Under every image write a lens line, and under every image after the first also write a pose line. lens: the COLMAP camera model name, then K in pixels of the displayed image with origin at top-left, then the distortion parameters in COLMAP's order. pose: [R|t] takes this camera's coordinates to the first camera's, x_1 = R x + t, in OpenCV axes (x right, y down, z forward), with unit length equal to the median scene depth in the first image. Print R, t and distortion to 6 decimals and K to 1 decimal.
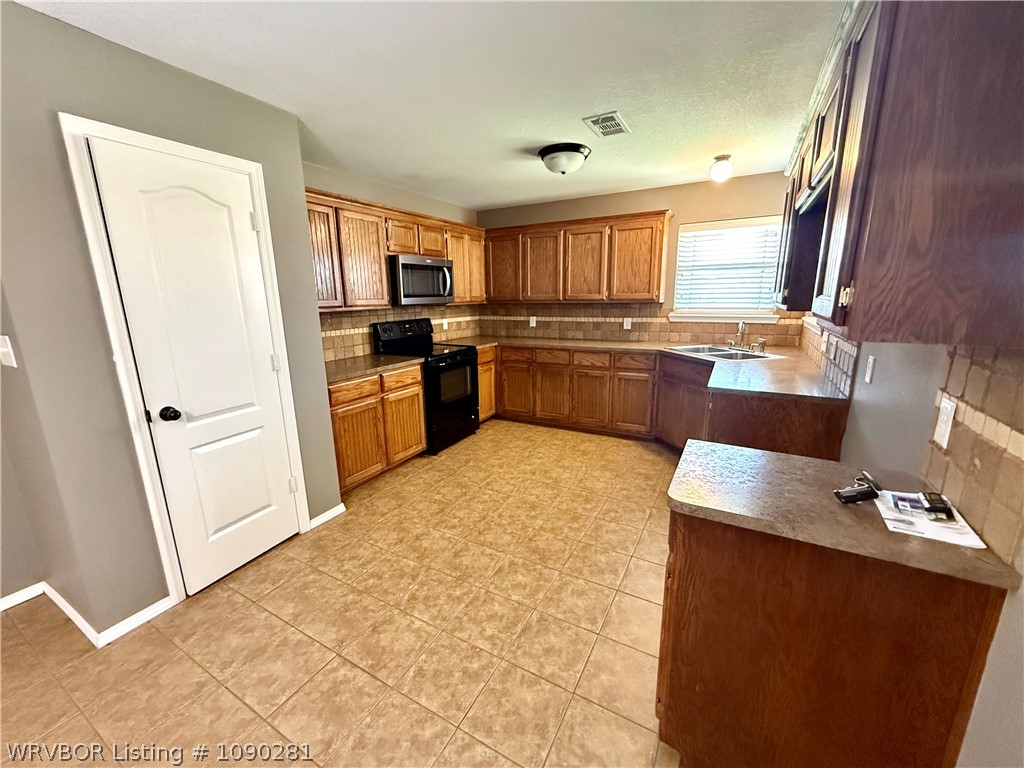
lens RADIAL K [[408.0, 0, 512.1], [0, 408.0, 383.6], [0, 0, 1]] dist [-0.000624, -0.000009]
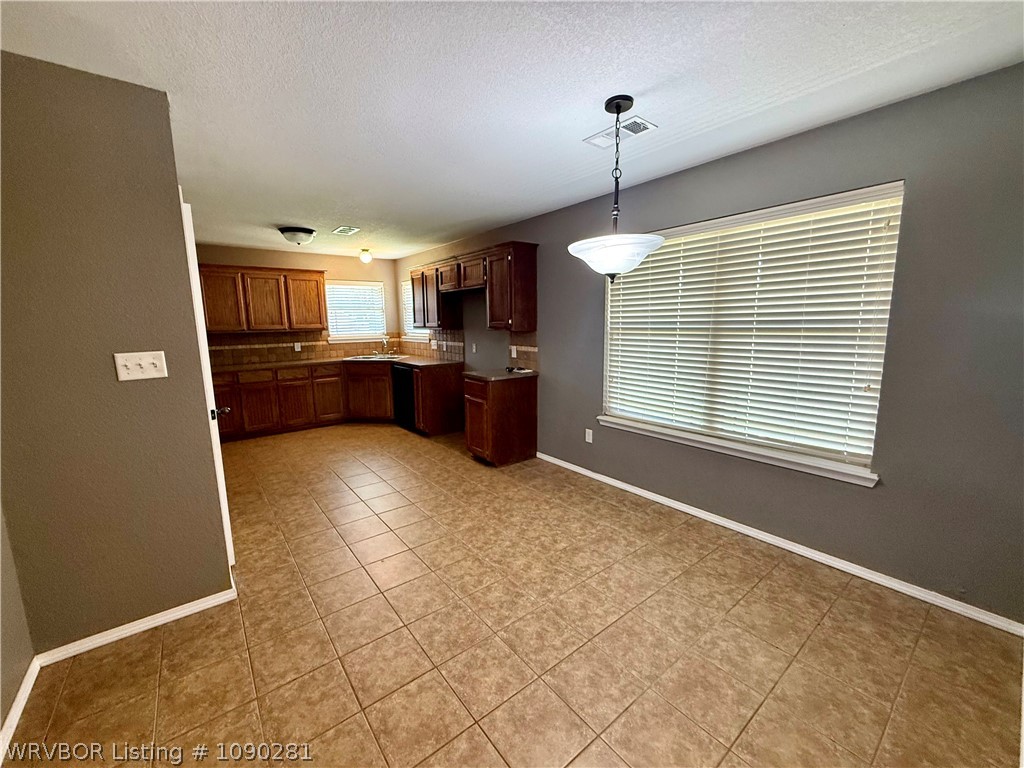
lens RADIAL K [[408.0, 0, 509.0], [0, 408.0, 382.7], [0, 0, 1]] dist [-0.000624, -0.000009]
pose [[0.390884, -0.131411, 0.911011, -0.733289], [0.206894, 0.976972, 0.052155, 0.044924], [-0.896886, 0.168096, 0.409071, -0.162225]]
